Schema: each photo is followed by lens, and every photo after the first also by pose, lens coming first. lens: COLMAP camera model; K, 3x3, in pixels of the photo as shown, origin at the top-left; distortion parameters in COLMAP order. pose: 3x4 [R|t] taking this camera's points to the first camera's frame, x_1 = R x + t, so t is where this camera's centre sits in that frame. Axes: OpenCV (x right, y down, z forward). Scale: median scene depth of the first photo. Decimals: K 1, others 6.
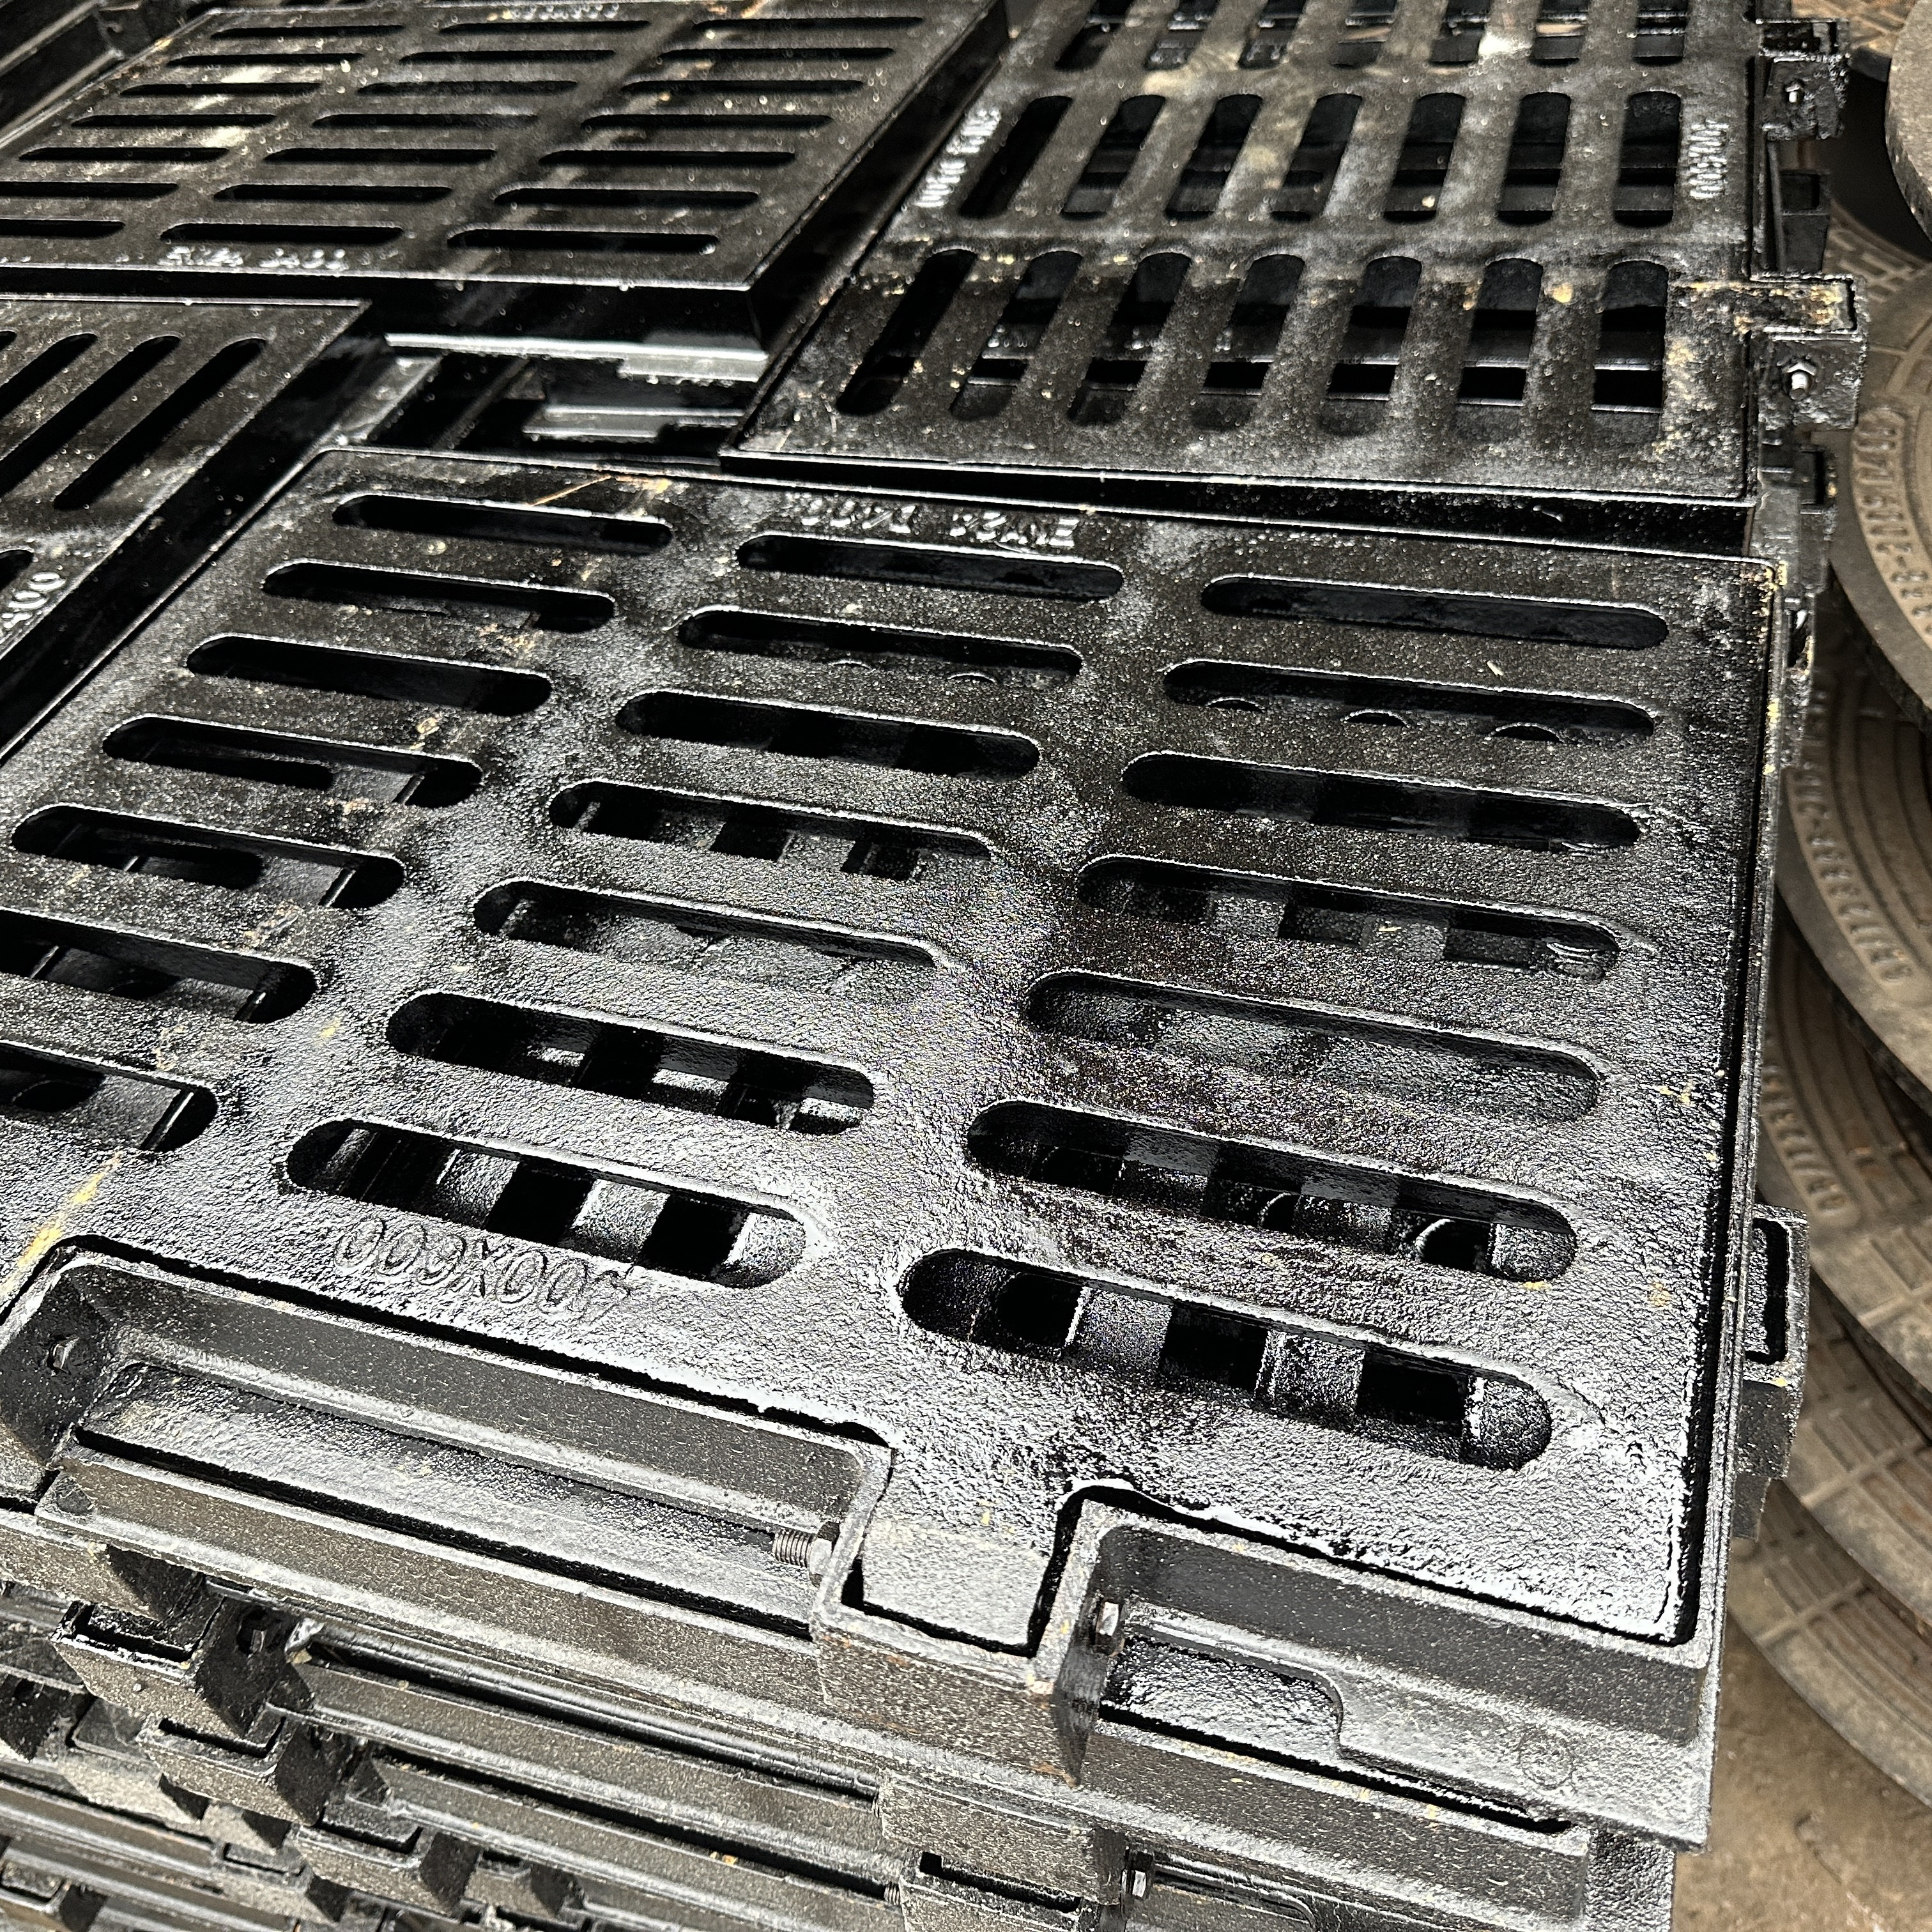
lens RADIAL K [[1810.0, 0, 955.9], [0, 1810.0, 980.9], [0, 0, 1]] dist [-0.041058, 0.000000]
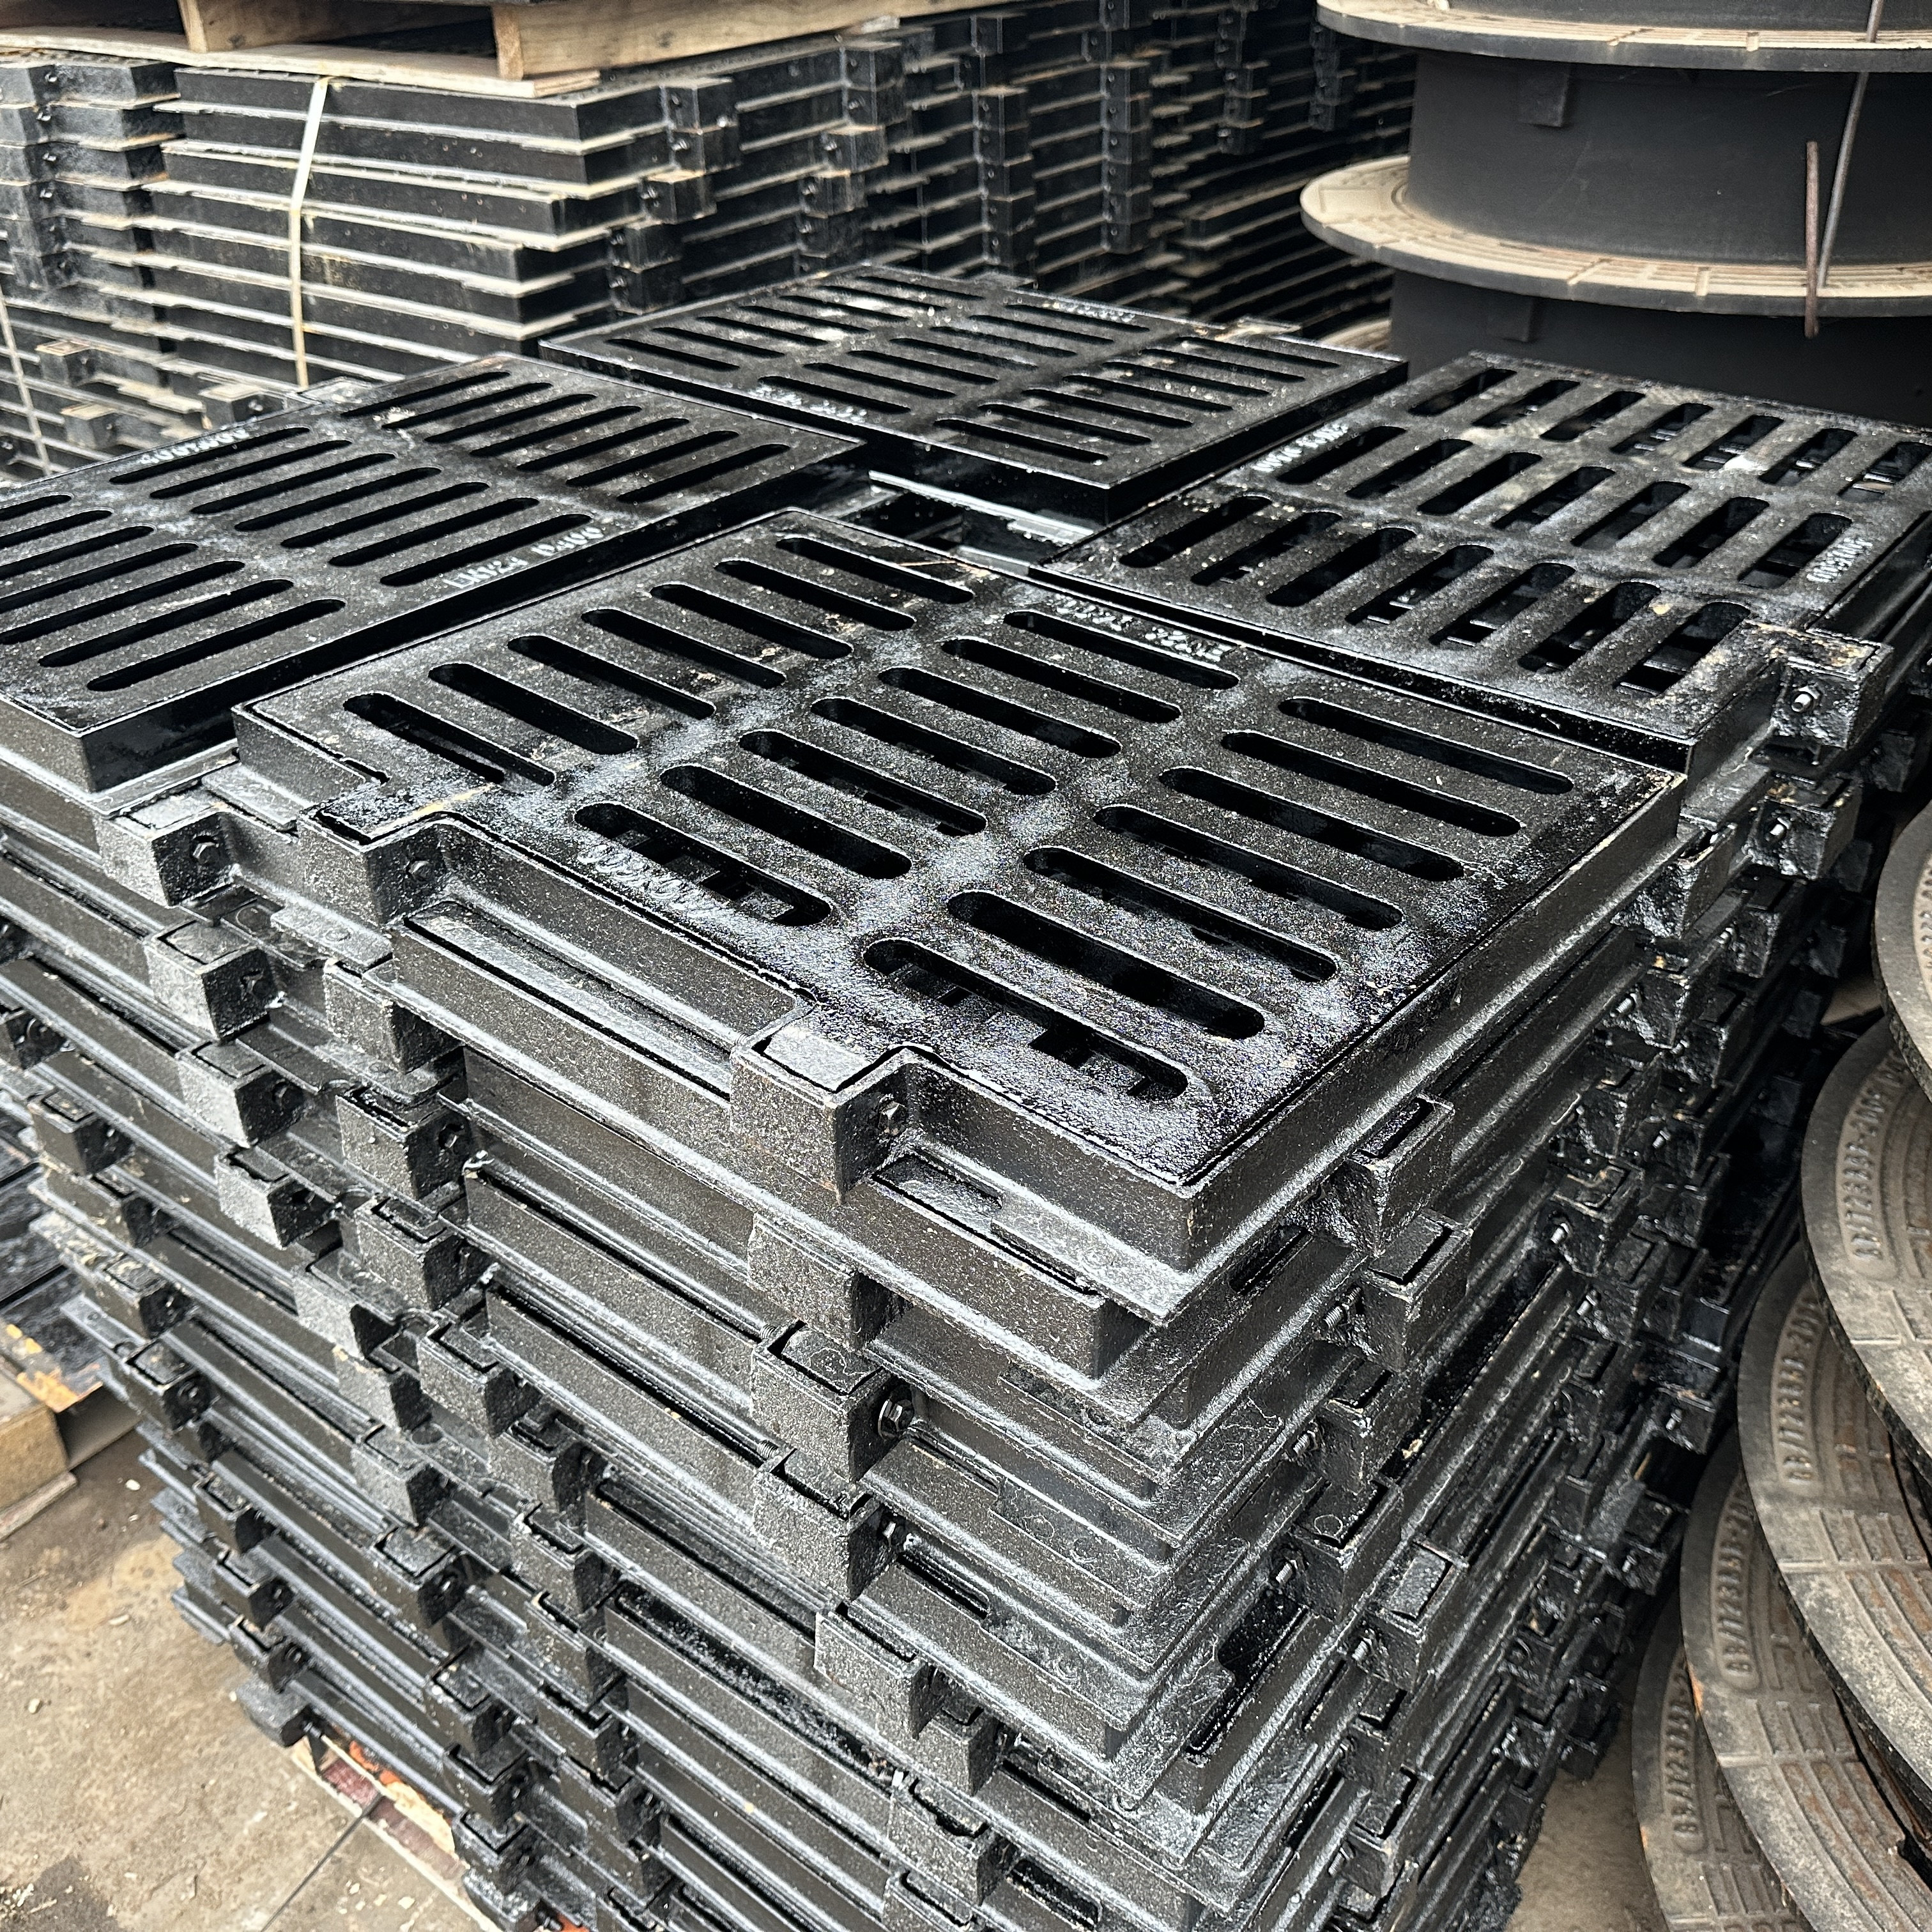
lens RADIAL K [[1810.0, 0, 965.5], [0, 1810.0, 966.7], [0, 0, 1]] dist [-0.041058, 0.000000]
pose [[0.922233, 0.289467, -0.256311, 0.292333], [-0.333573, 0.930887, -0.148924, 0.246856], [0.195488, 0.222841, 0.955053, -0.335184]]
